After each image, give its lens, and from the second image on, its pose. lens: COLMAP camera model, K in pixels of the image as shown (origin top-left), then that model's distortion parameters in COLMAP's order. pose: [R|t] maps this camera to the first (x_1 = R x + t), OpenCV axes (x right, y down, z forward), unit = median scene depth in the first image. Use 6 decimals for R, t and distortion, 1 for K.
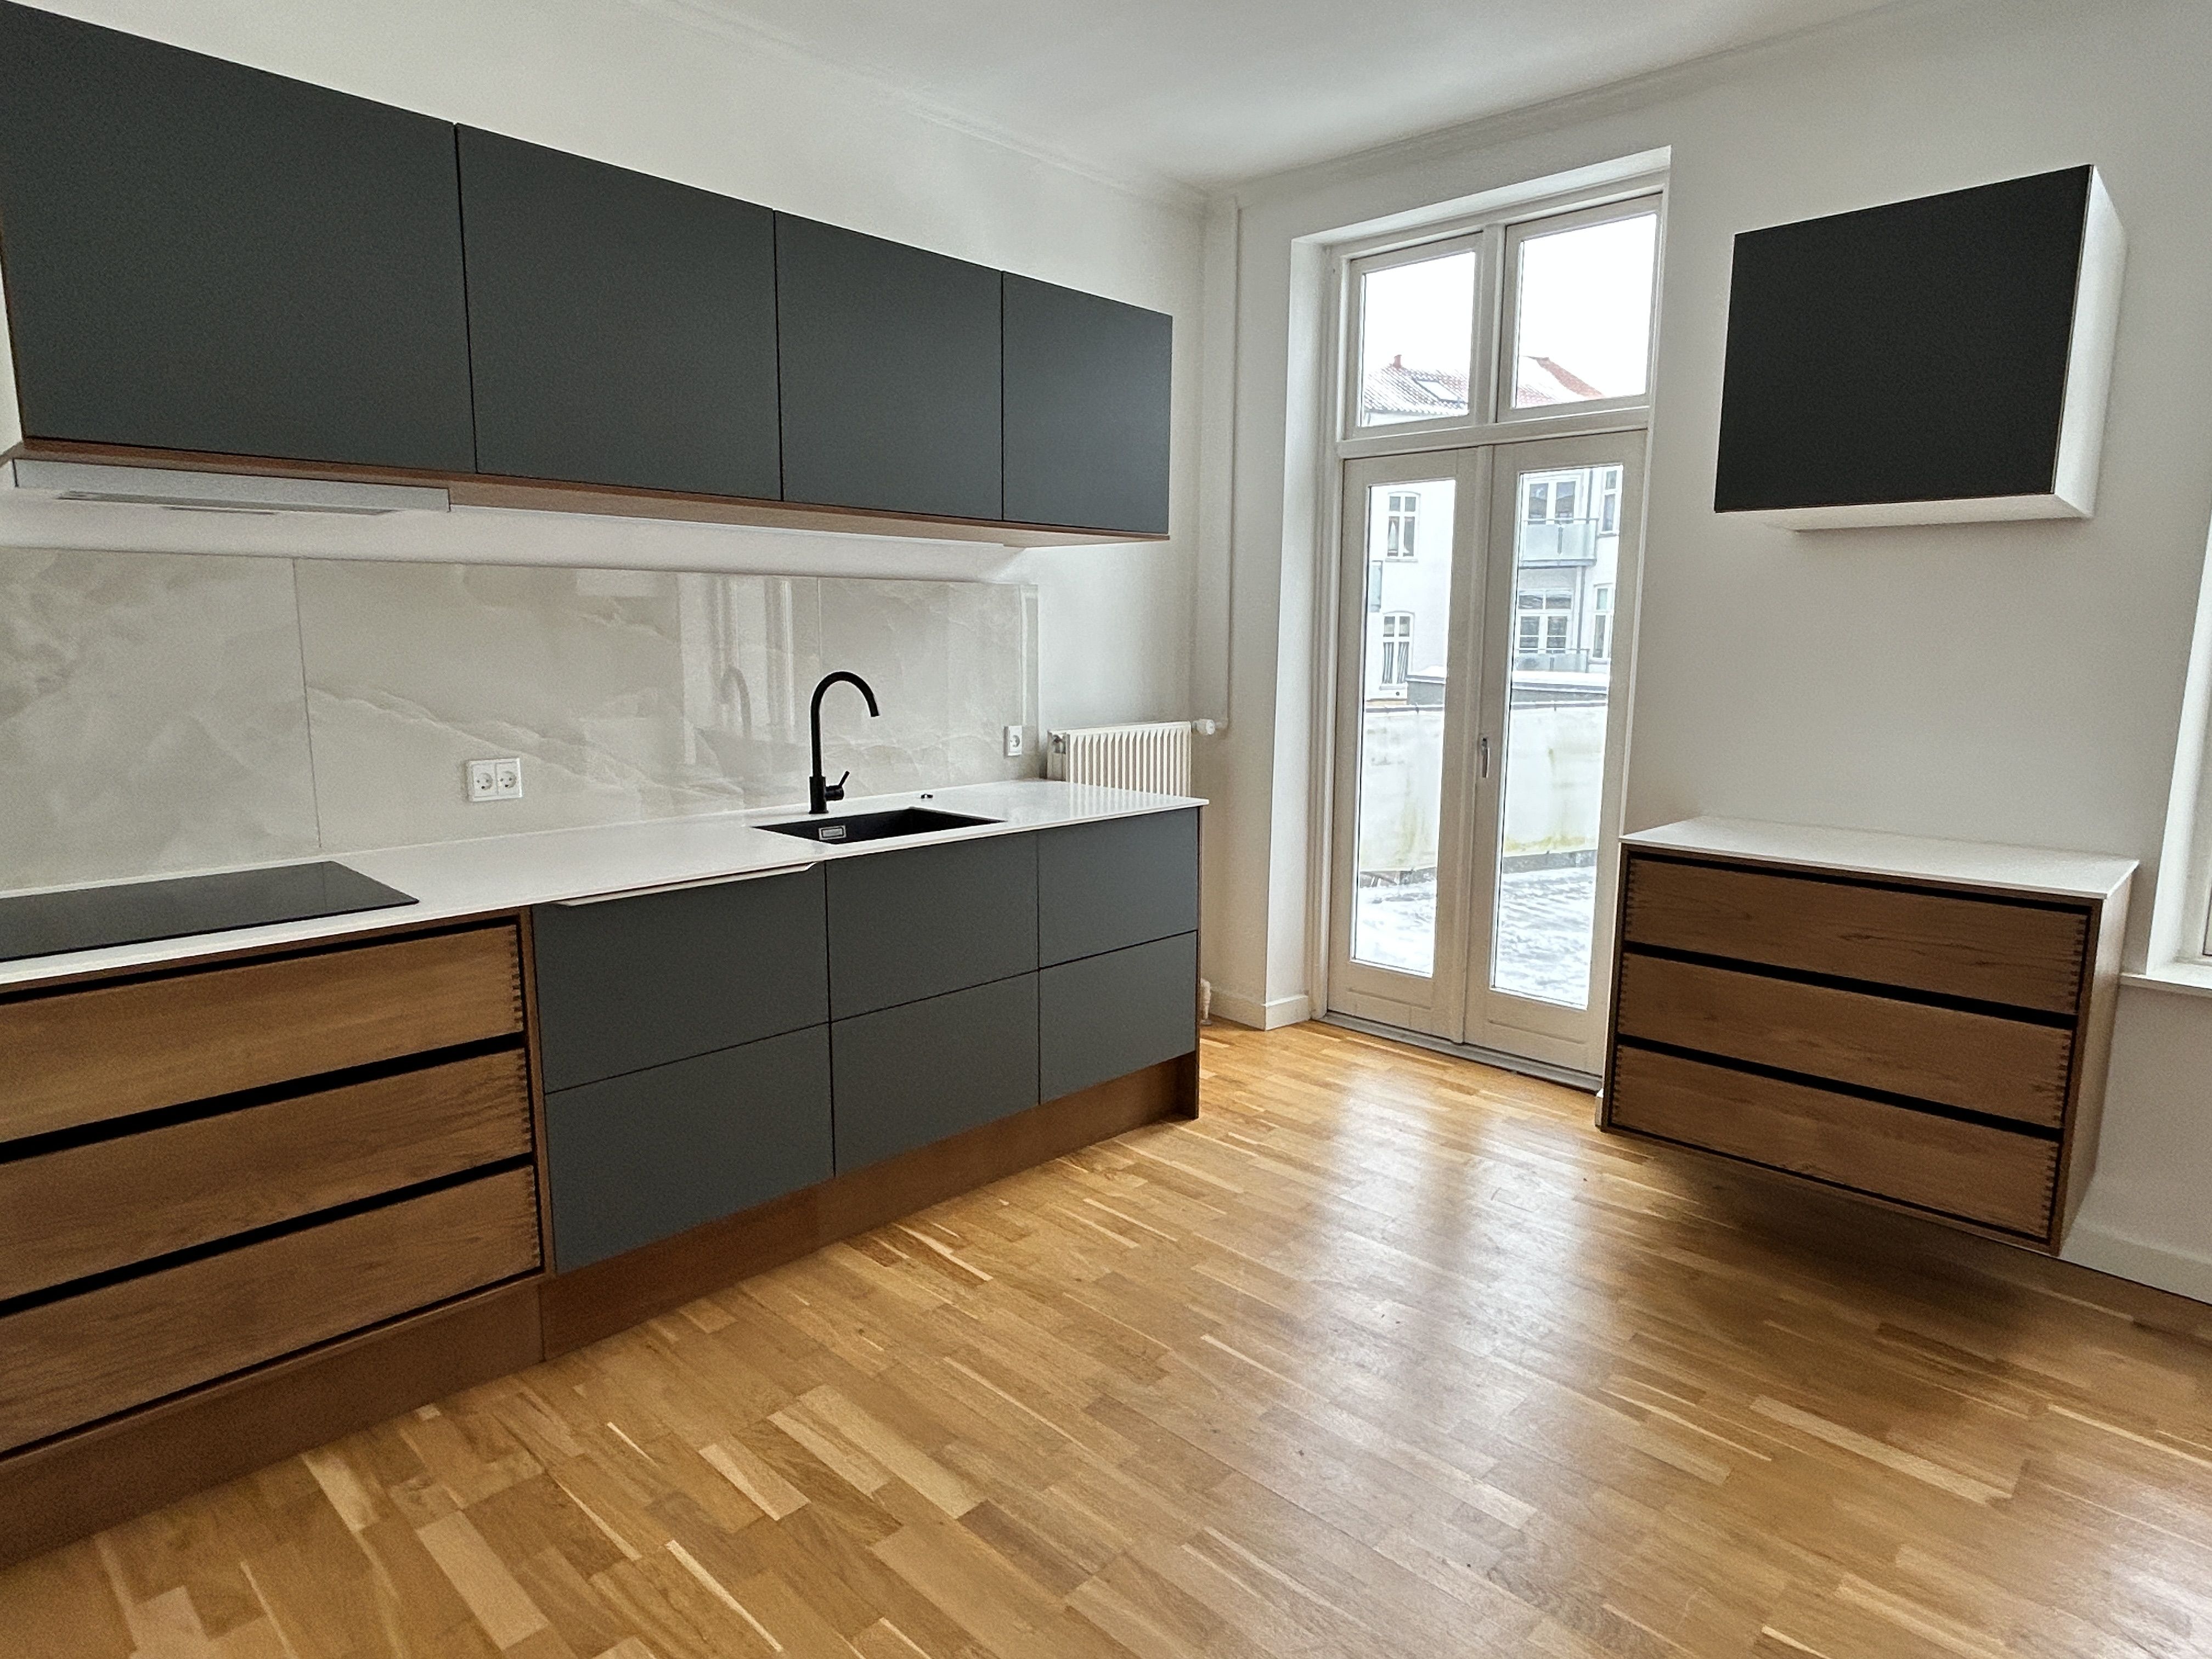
lens RADIAL K [[1251.6, 0, 1108.7], [0, 1251.6, 838.0], [0, 0, 1]] dist [-0.001859, 0.000217]
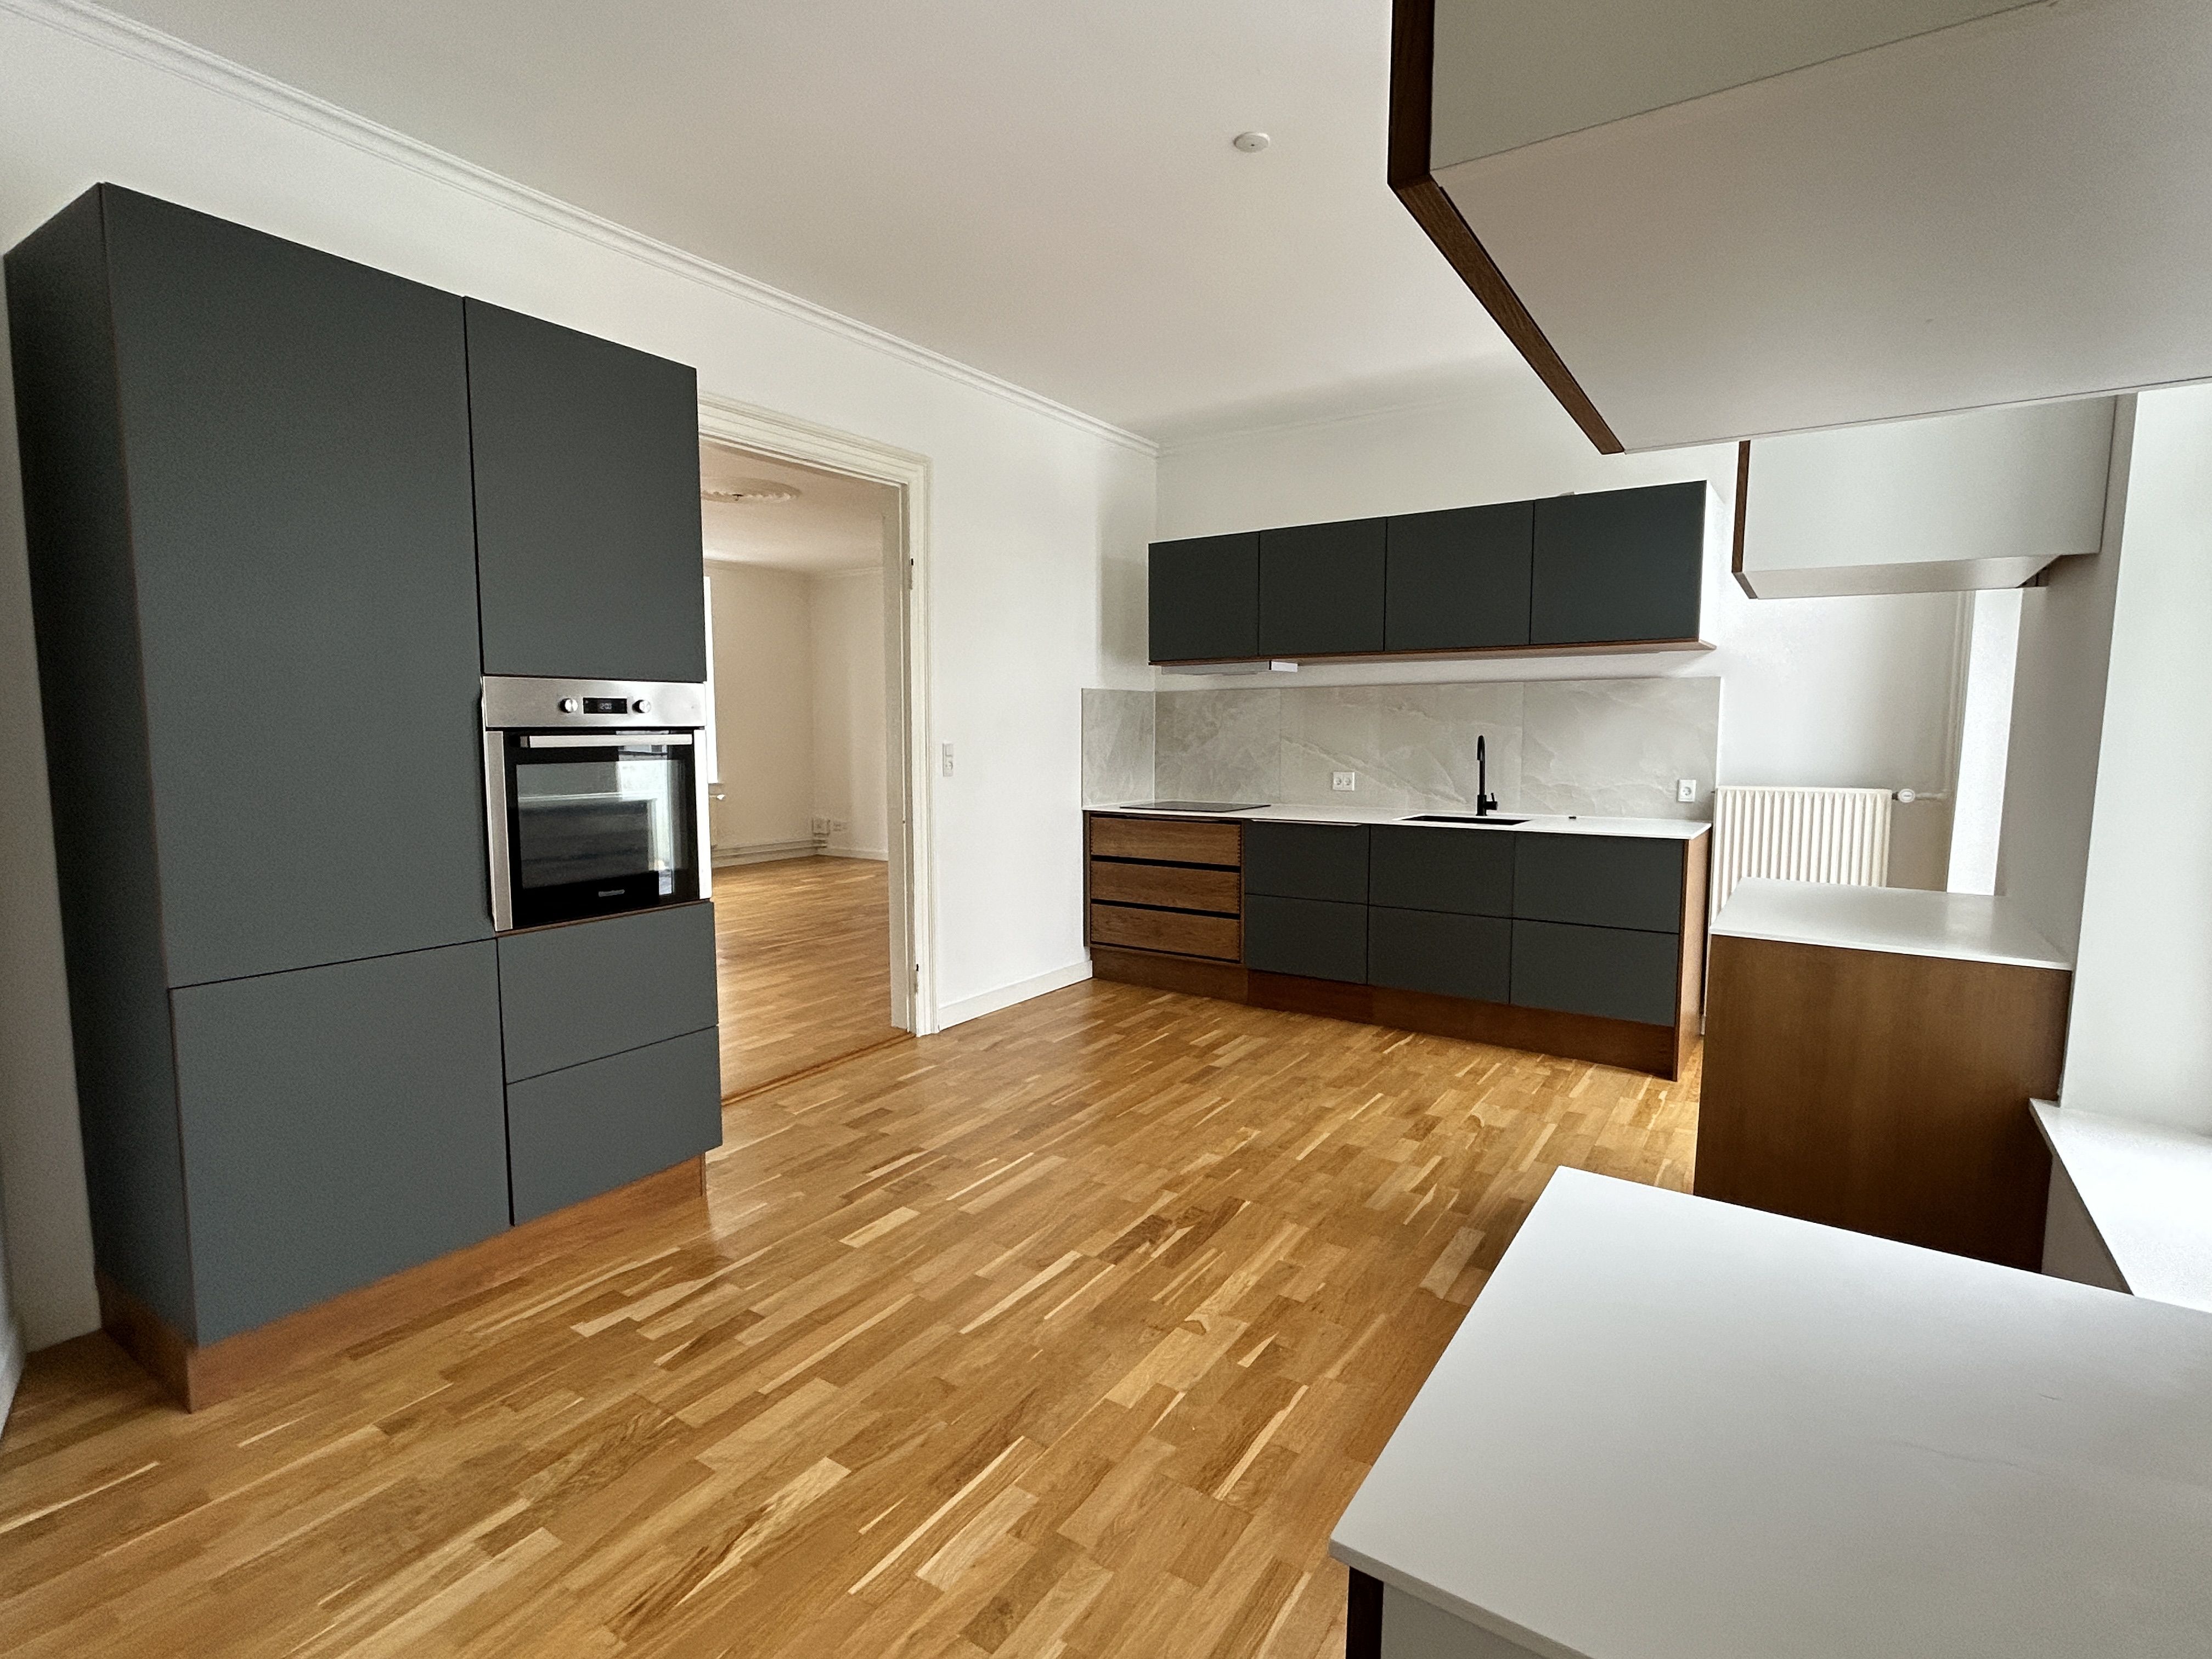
lens RADIAL K [[1060.6, 0, 1106.0], [0, 1060.6, 829.5], [0, 0, 1]] dist [-0.000098, -0.000078]
pose [[0.179478, 0.092154, -0.979436, 1.456257], [-0.154474, 0.985892, 0.064455, -0.019081], [0.971558, 0.139730, 0.191182, 0.256396]]
